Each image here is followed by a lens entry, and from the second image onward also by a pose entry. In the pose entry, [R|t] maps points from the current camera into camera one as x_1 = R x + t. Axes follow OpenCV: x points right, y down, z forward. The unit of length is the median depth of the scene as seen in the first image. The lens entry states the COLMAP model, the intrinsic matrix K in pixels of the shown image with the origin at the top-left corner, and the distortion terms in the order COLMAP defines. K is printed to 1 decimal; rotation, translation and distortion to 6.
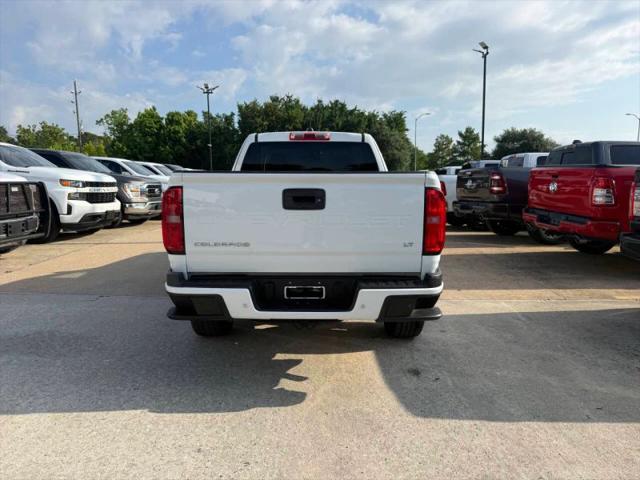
lens RADIAL K [[445.4, 0, 317.0], [0, 445.4, 237.3], [0, 0, 1]] dist [0.067871, -0.081932]
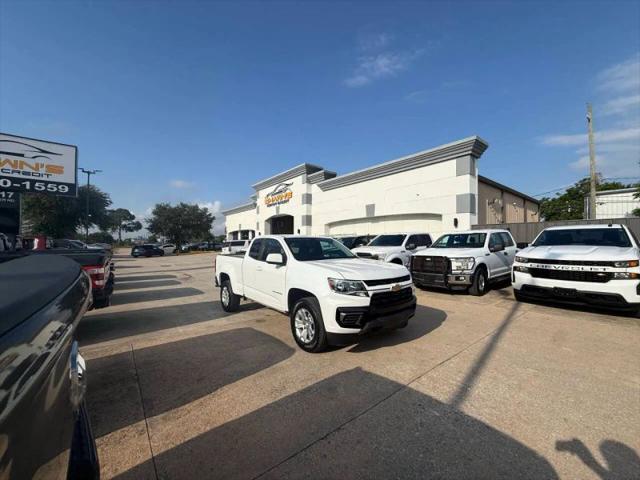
lens RADIAL K [[252.1, 0, 318.5], [0, 252.1, 242.7], [0, 0, 1]] dist [-0.000366, 0.000048]
pose [[-0.773299, -0.004002, -0.634029, 0.234499], [-0.075832, 0.993386, 0.086220, -0.120317], [0.629491, 0.114753, -0.768488, 0.769830]]
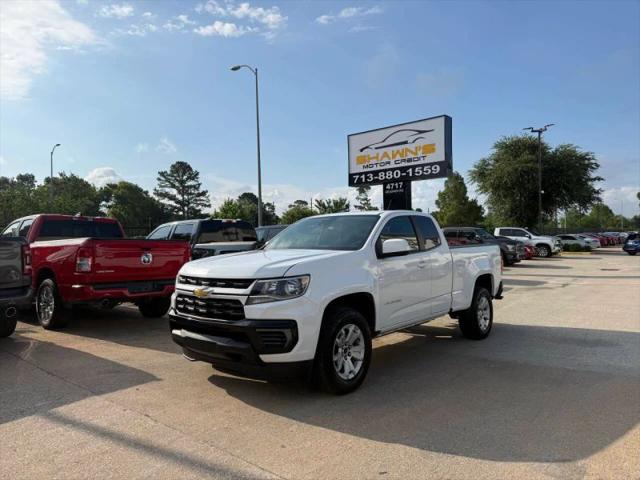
lens RADIAL K [[453.2, 0, 318.8], [0, 453.2, 235.1], [0, 0, 1]] dist [0.030969, -0.055017]
pose [[-0.768915, 0.026248, 0.638812, -0.286898], [0.099508, 0.991894, 0.079019, -0.109116], [-0.631560, 0.124326, -0.765294, 0.800329]]
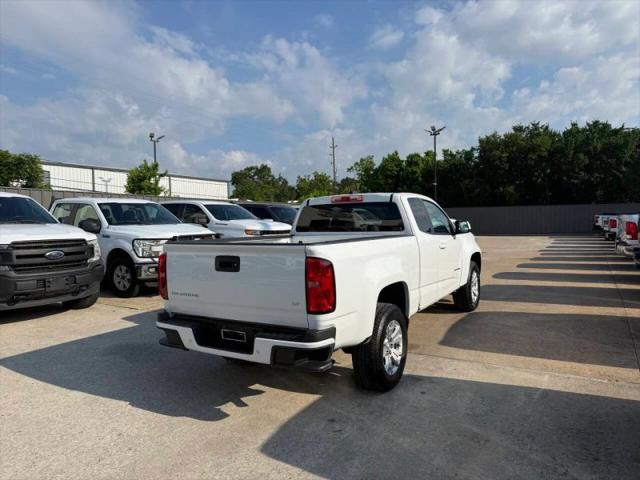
lens RADIAL K [[442.8, 0, 320.0], [0, 442.8, 240.0], [0, 0, 1]] dist [0.092262, -0.106535]
pose [[0.857578, 0.002330, -0.514349, 0.183090], [-0.039050, 0.997399, -0.060591, -0.017884], [0.512870, 0.072047, 0.855438, 0.002421]]
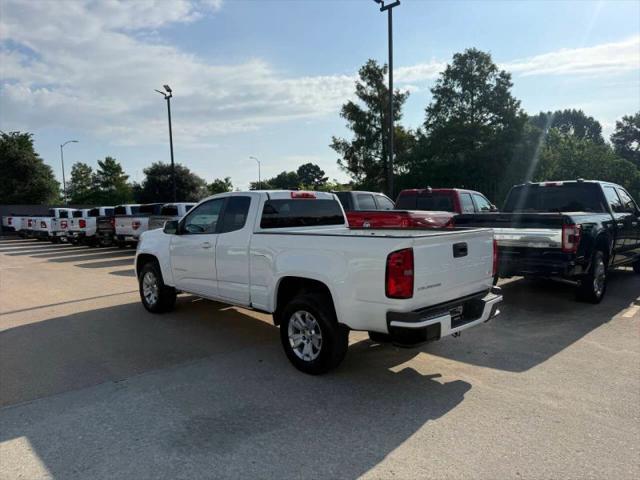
lens RADIAL K [[442.8, 0, 320.0], [0, 442.8, 240.0], [0, 0, 1]] dist [0.092262, -0.106535]
pose [[0.709252, -0.062185, 0.702207, -0.299446], [0.103708, 0.994468, -0.016682, -0.029724], [-0.697285, 0.084656, 0.711777, 0.049885]]
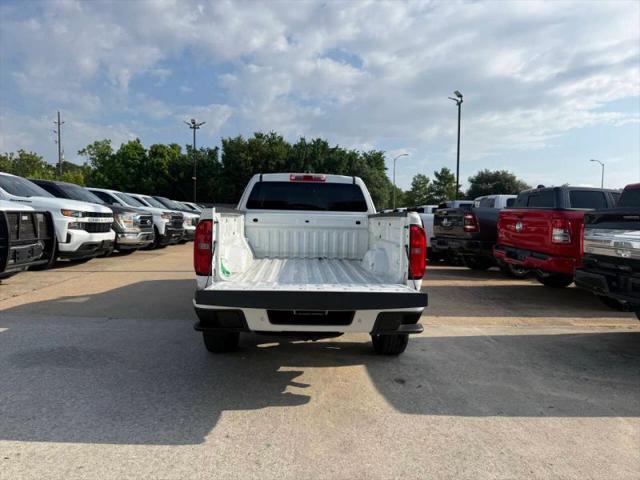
lens RADIAL K [[442.8, 0, 320.0], [0, 442.8, 240.0], [0, 0, 1]] dist [0.092262, -0.106535]
pose [[0.998447, 0.020163, 0.051936, -0.014885], [-0.016433, 0.997321, -0.071281, 0.004718], [-0.053234, 0.070317, 0.996103, -0.043917]]
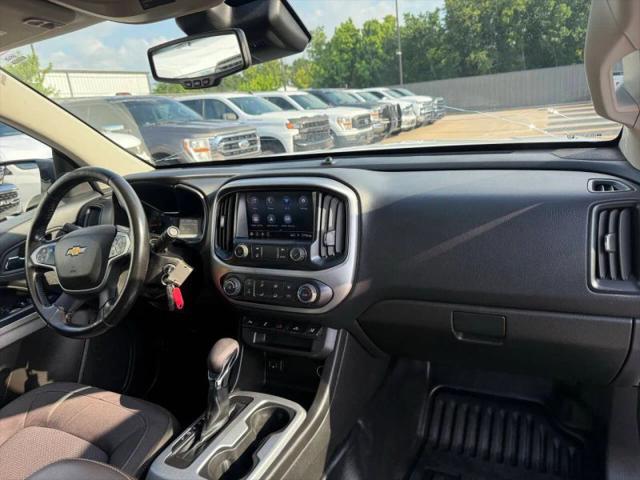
lens RADIAL K [[454.1, 0, 320.0], [0, 454.1, 240.0], [0, 0, 1]] dist [-0.005800, -0.006415]
pose [[0.895159, 0.028261, -0.444849, 0.029373], [0.056725, 0.982651, 0.176574, -0.074599], [0.442122, -0.183296, 0.878027, 0.439249]]
